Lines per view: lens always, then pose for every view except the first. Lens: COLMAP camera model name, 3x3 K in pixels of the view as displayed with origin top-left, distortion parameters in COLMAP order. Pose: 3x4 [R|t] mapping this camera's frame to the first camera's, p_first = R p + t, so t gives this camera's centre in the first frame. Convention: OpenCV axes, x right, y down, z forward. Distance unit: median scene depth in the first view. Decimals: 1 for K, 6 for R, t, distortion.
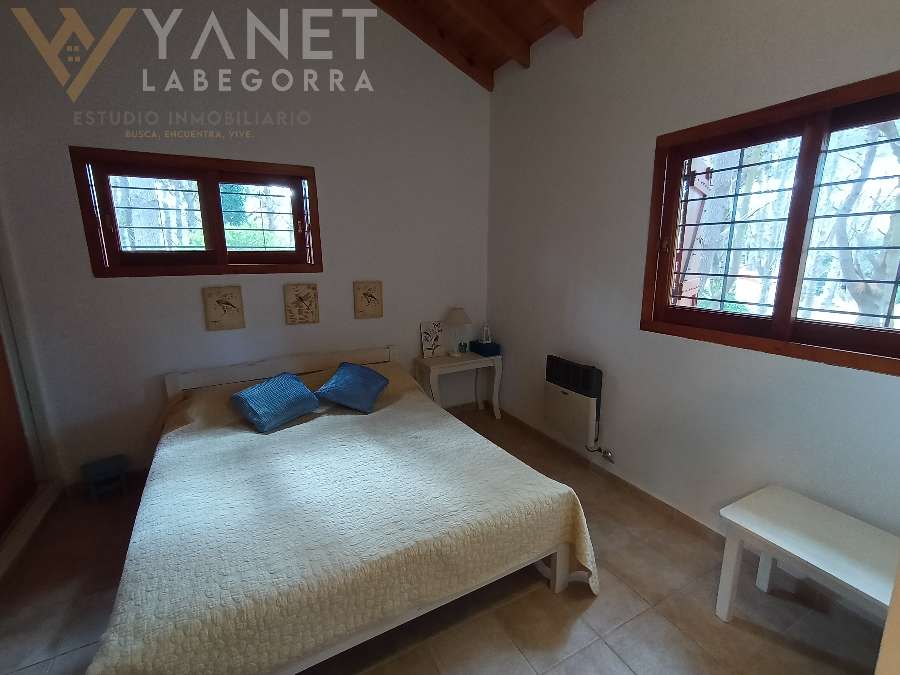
lens RADIAL K [[407.7, 0, 454.0], [0, 407.7, 336.5], [0, 0, 1]] dist [0.014461, -0.014872]
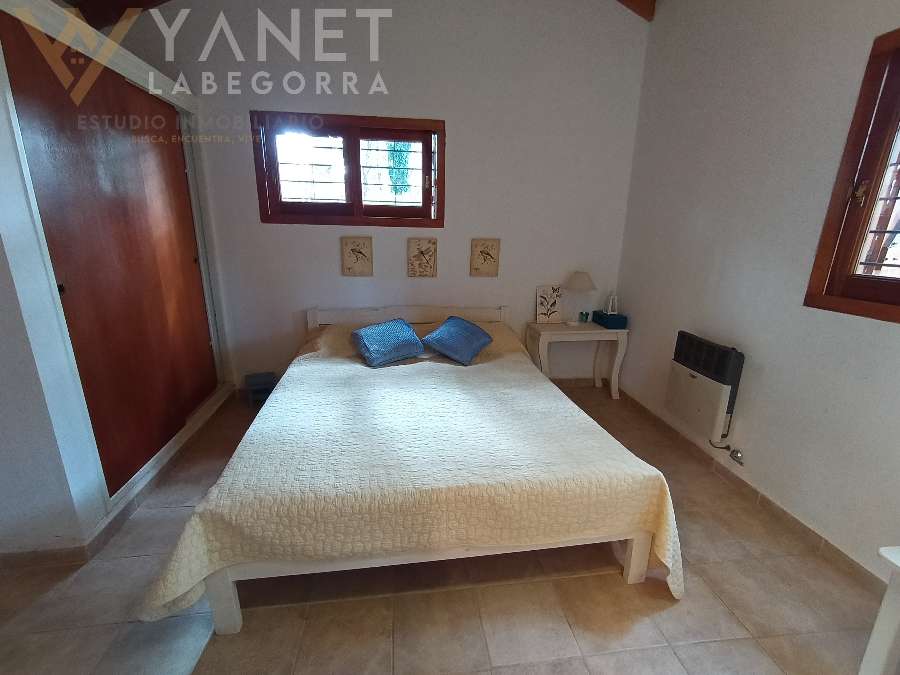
lens RADIAL K [[407.7, 0, 454.0], [0, 407.7, 336.5], [0, 0, 1]] dist [0.014461, -0.014872]
pose [[0.933795, 0.111978, -0.339835, 0.095558], [-0.092560, 0.993036, 0.072879, 0.044397], [0.345629, -0.036599, 0.937657, 0.039068]]
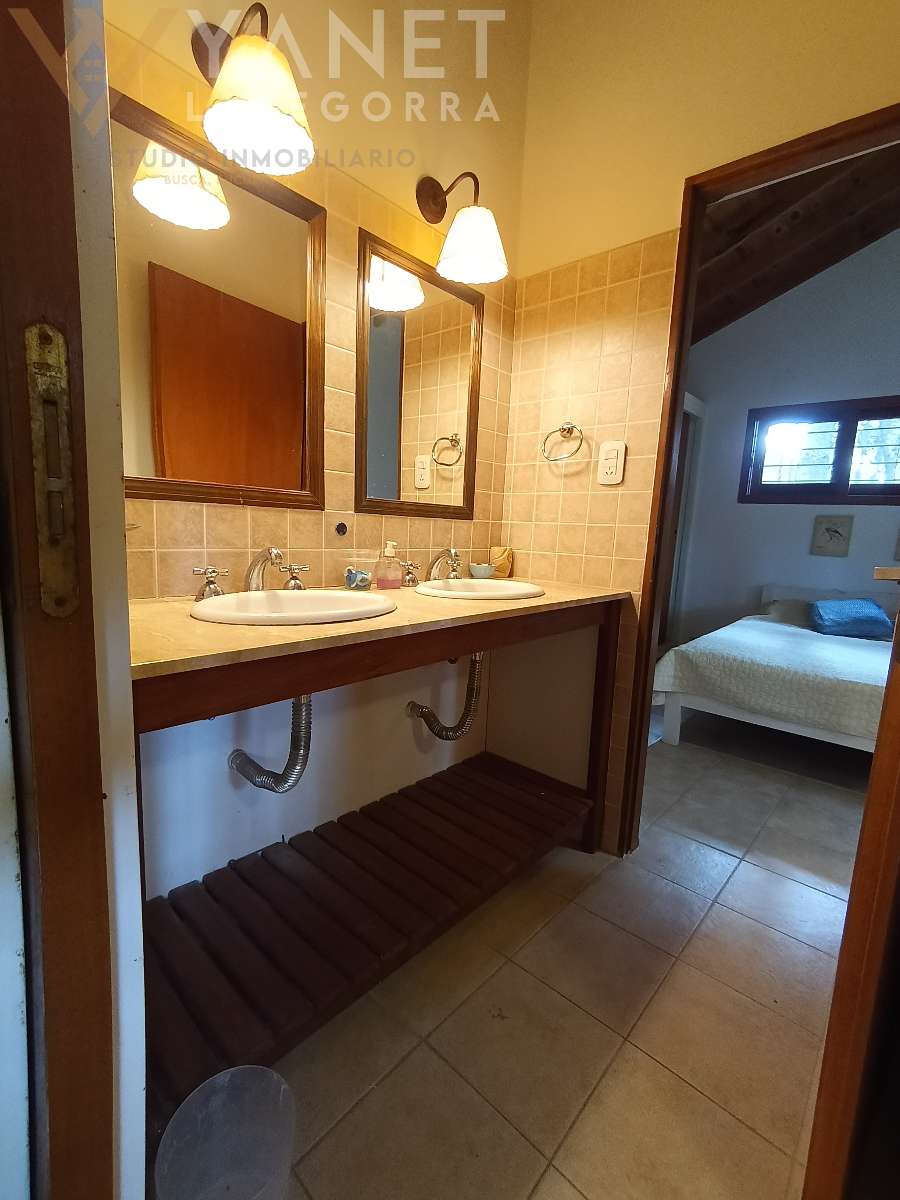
lens RADIAL K [[543.6, 0, 450.0], [0, 543.6, 600.0], [0, 0, 1]] dist [0.014461, -0.014872]
pose [[0.325305, 0.152703, -0.933198, 0.512611], [-0.246681, 0.966408, 0.072146, 0.253413], [0.912866, 0.206732, 0.352046, -0.420666]]
